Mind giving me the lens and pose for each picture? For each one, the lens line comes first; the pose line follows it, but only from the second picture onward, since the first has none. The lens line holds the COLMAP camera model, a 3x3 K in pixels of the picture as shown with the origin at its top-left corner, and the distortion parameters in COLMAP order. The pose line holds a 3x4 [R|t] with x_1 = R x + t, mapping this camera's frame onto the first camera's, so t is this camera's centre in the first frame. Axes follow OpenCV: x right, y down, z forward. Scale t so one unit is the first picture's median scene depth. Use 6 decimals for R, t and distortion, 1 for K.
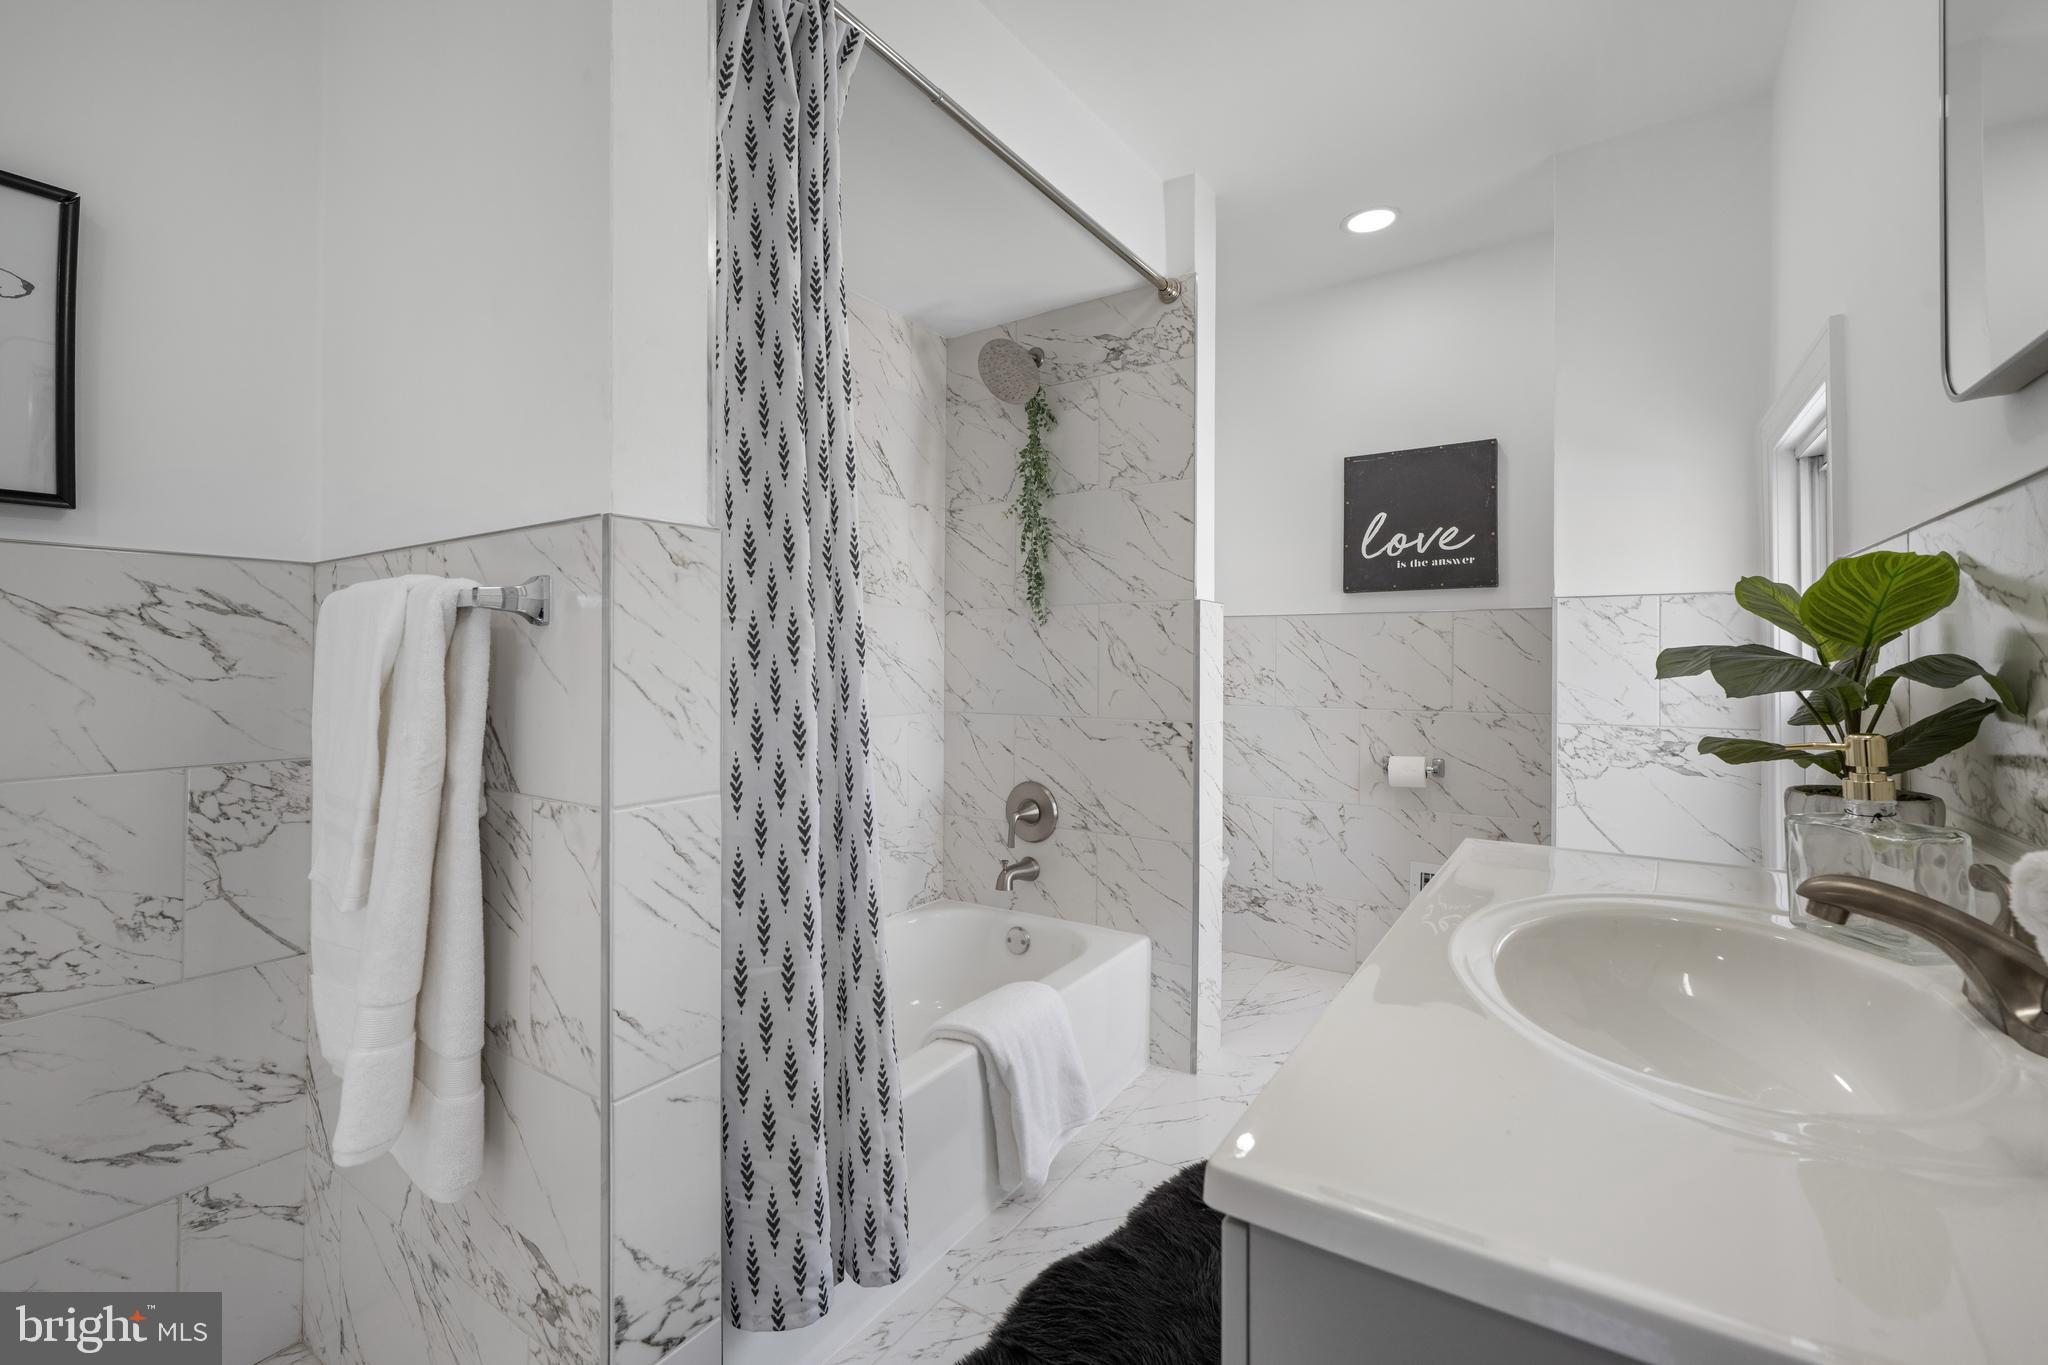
lens RADIAL K [[883.2, 0, 1020.4], [0, 883.2, 655.6], [0, 0, 1]] dist [-0.000827, -0.000653]
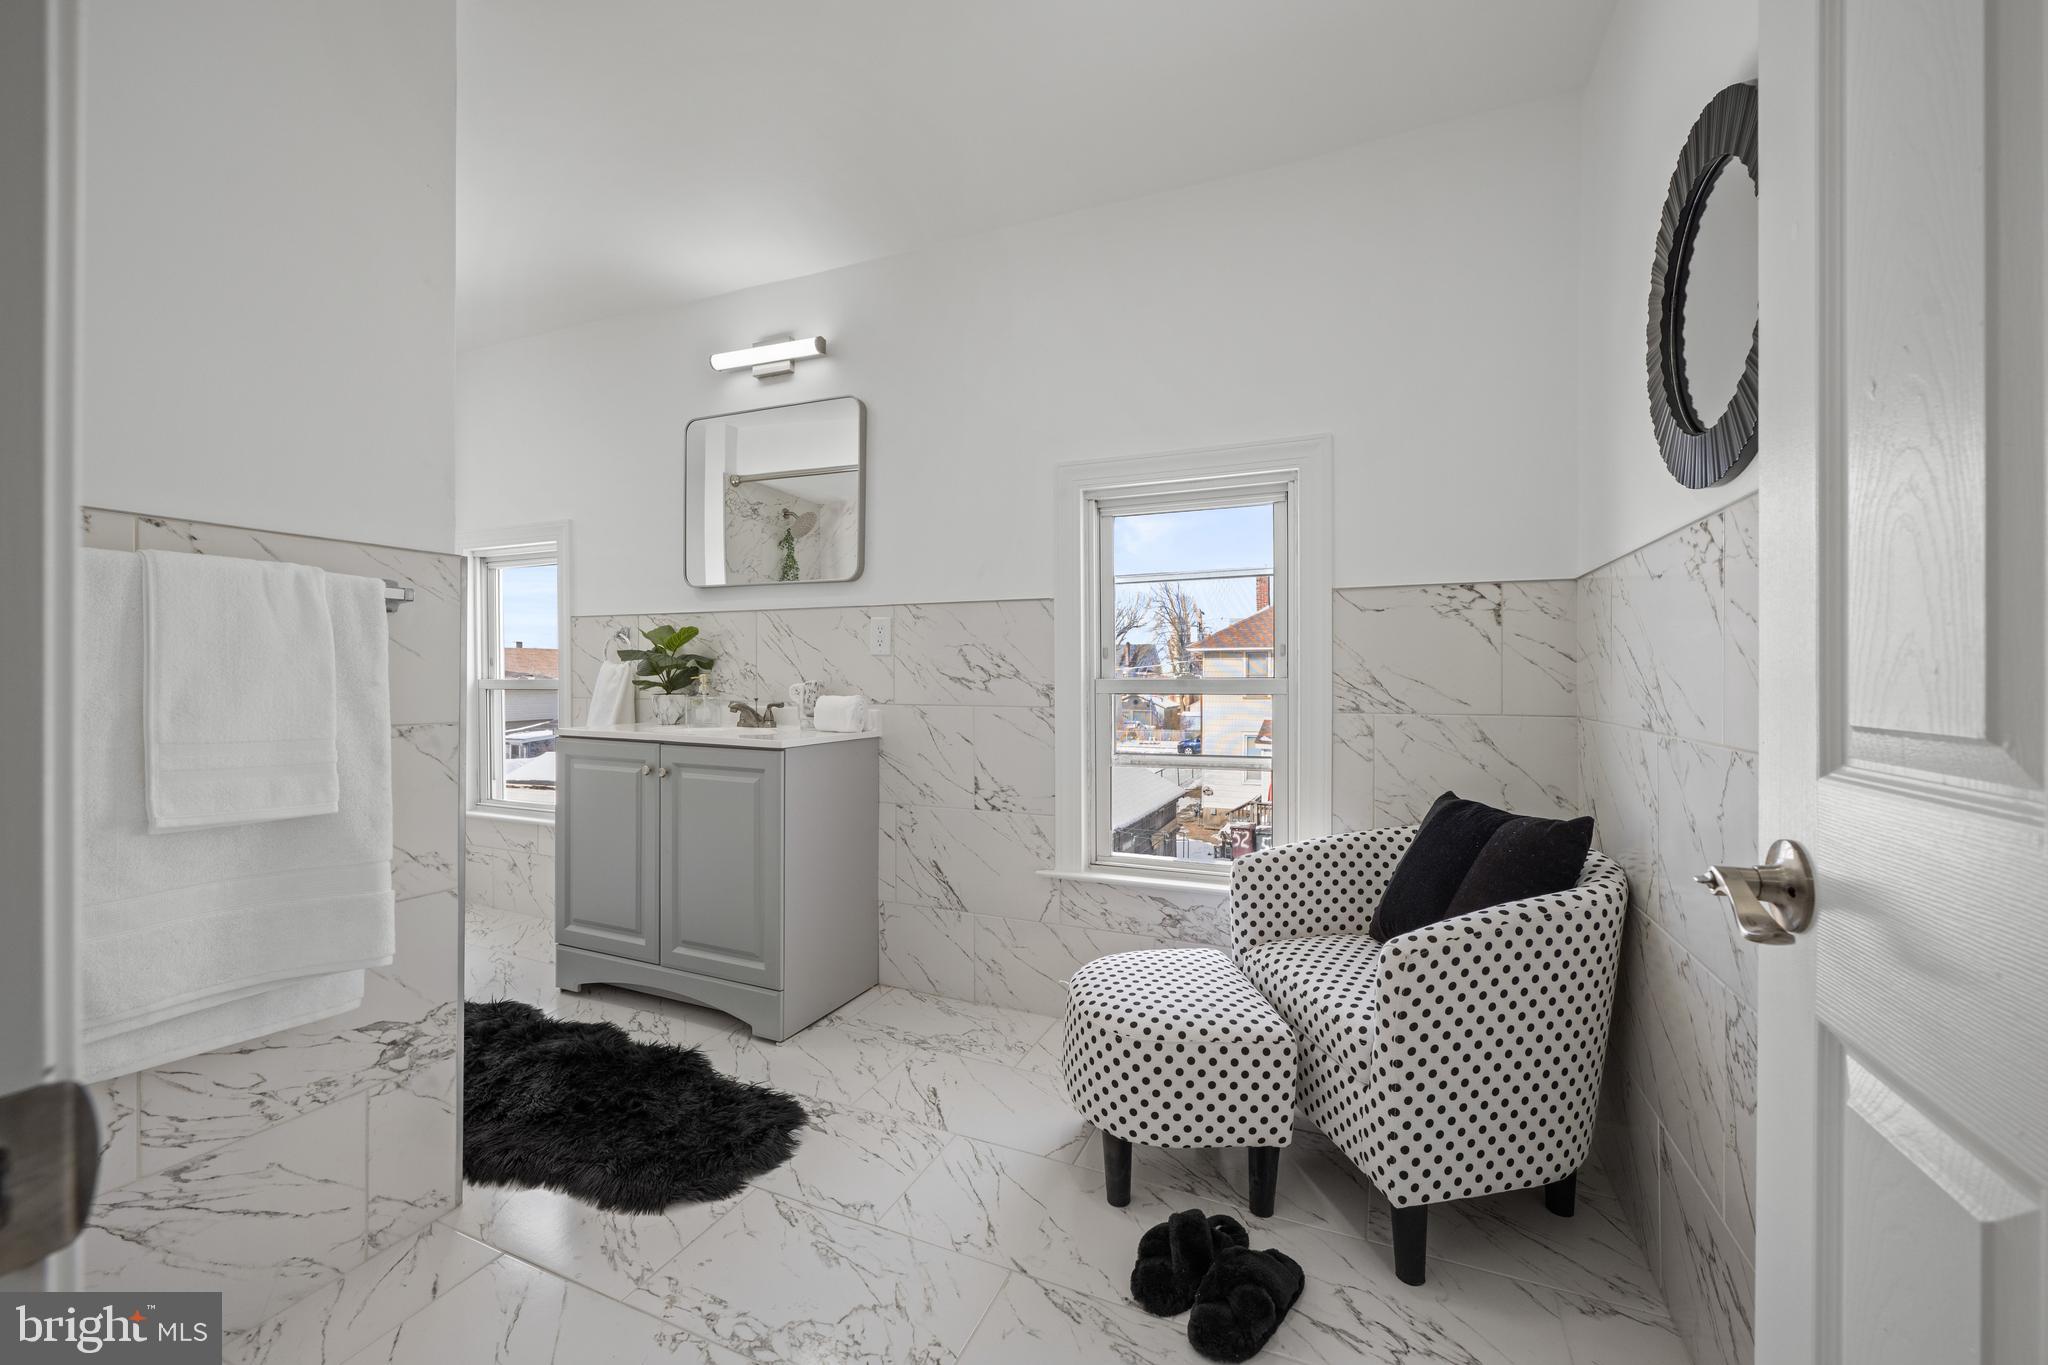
lens RADIAL K [[819.8, 0, 1014.2], [0, 819.8, 671.2], [0, 0, 1]] dist [-0.000861, 0.000137]
pose [[-0.153971, 0.005186, 0.988062, -1.617724], [-0.011595, 0.999908, -0.007055, 0.049561], [-0.988007, -0.012543, -0.153897, 0.113304]]
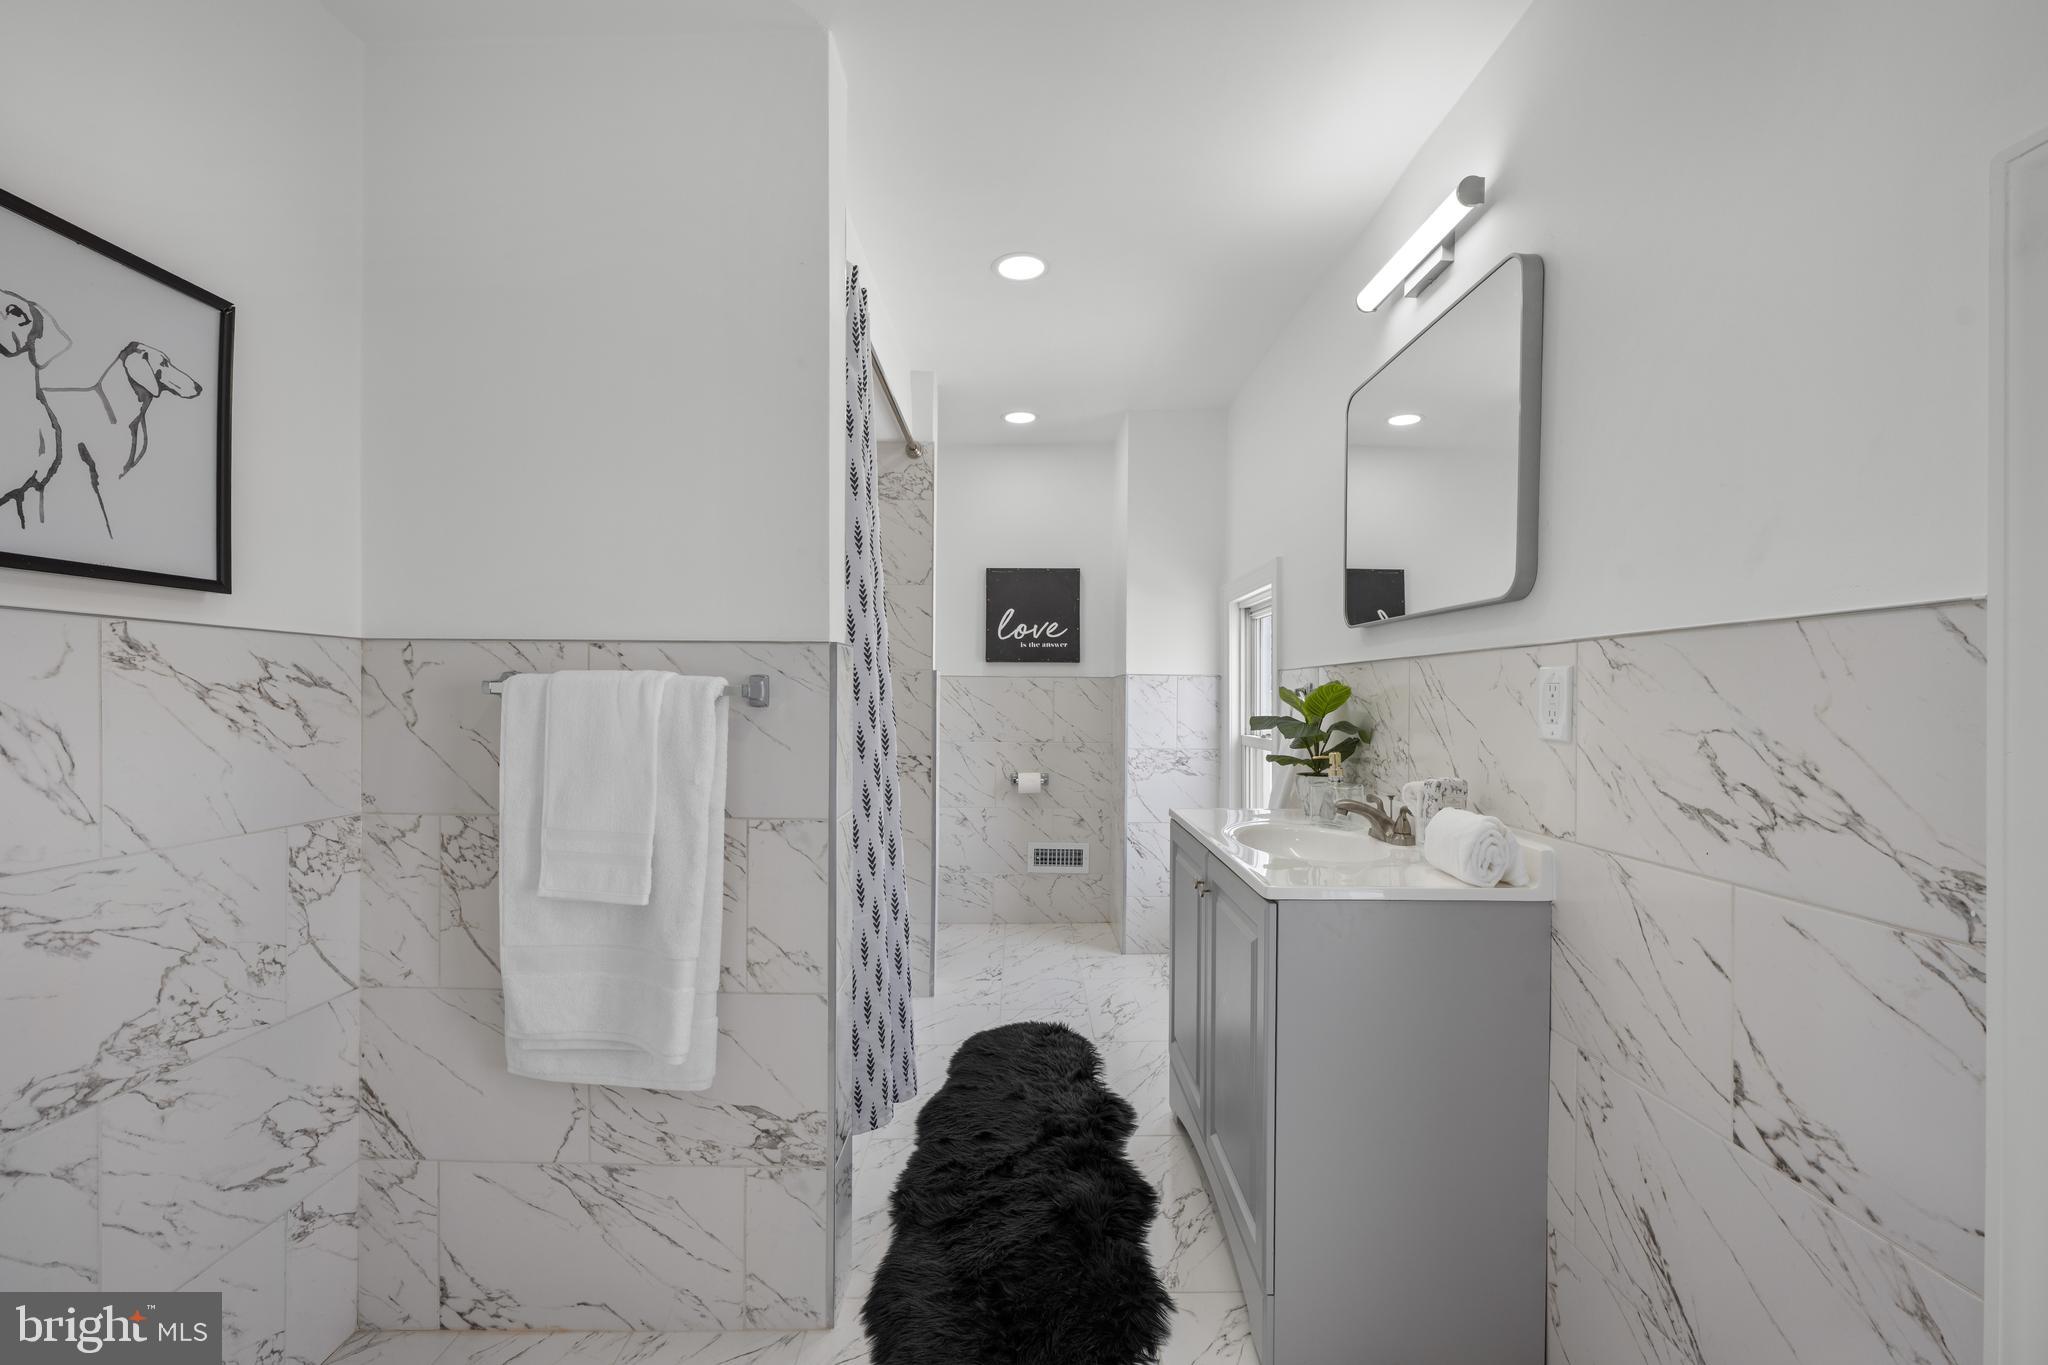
lens RADIAL K [[819.8, 0, 1015.9], [0, 819.8, 701.0], [0, 0, 1]] dist [-0.000861, 0.000137]
pose [[0.839015, 0.003222, 0.544099, -0.729105], [-0.010809, 0.999884, 0.010747, -0.050105], [-0.544001, -0.014898, 0.838952, -0.346074]]
